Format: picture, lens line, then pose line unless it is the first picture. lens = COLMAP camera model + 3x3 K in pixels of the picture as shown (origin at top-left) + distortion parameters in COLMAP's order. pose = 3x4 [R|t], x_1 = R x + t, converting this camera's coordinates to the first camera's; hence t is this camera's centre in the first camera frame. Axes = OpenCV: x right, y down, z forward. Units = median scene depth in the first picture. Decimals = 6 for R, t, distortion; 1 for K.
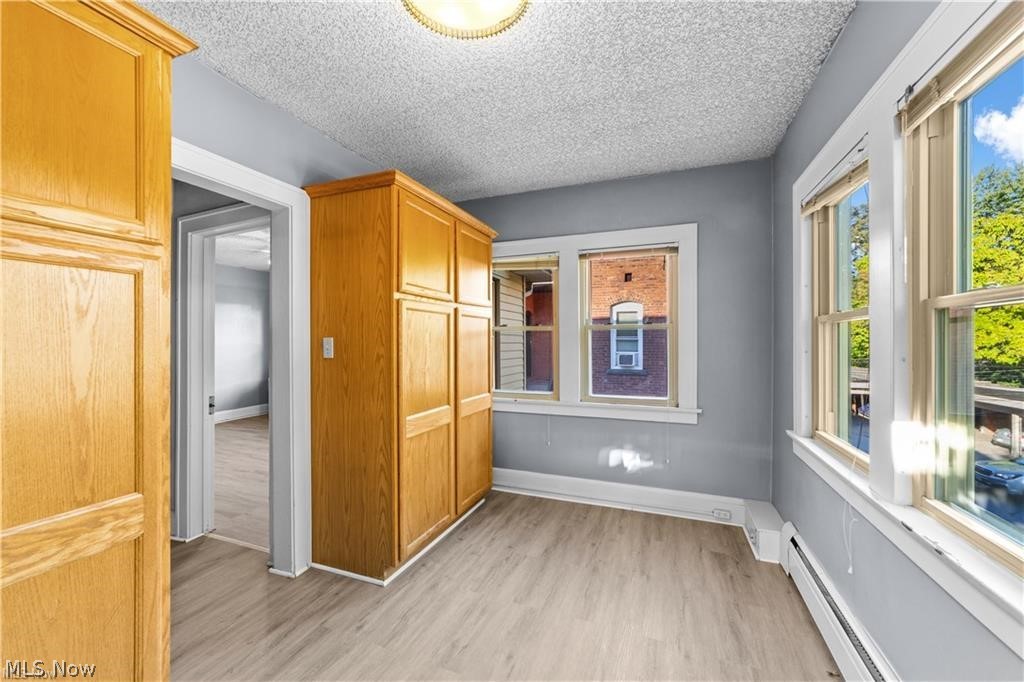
lens RADIAL K [[394.2, 0, 513.1], [0, 394.2, 345.2], [0, 0, 1]] dist [-0.001229, 0.000204]
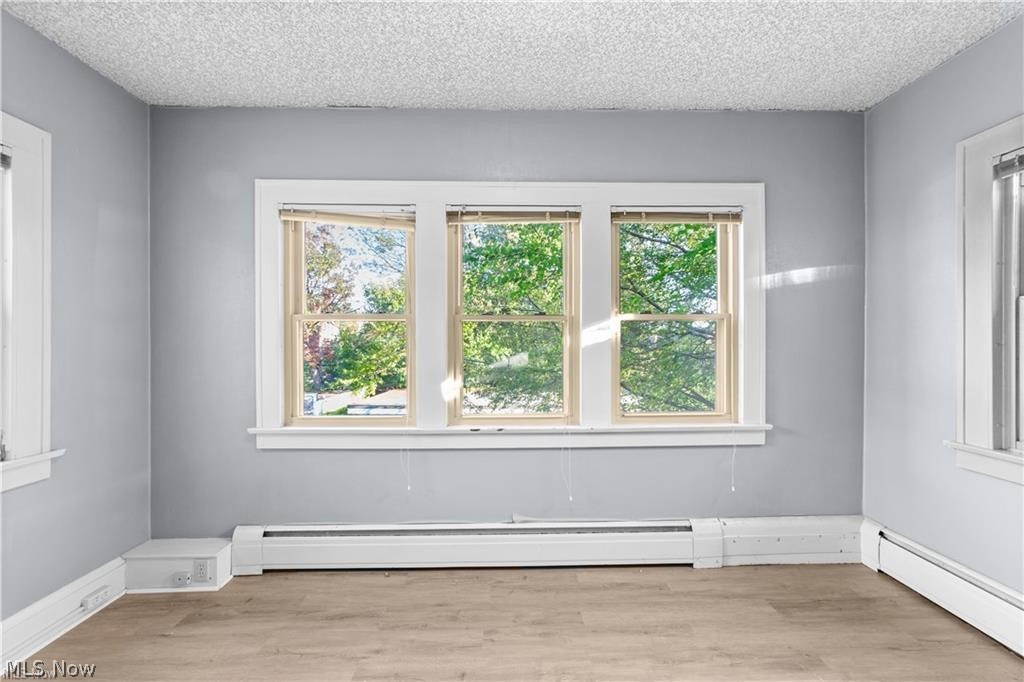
lens RADIAL K [[394.2, 0, 513.1], [0, 394.2, 345.2], [0, 0, 1]] dist [-0.001229, 0.000204]
pose [[-0.392708, -0.005483, 0.919647, -0.455750], [0.008125, 0.999923, 0.009431, 0.007458], [-0.919627, 0.011176, -0.392633, 0.801867]]
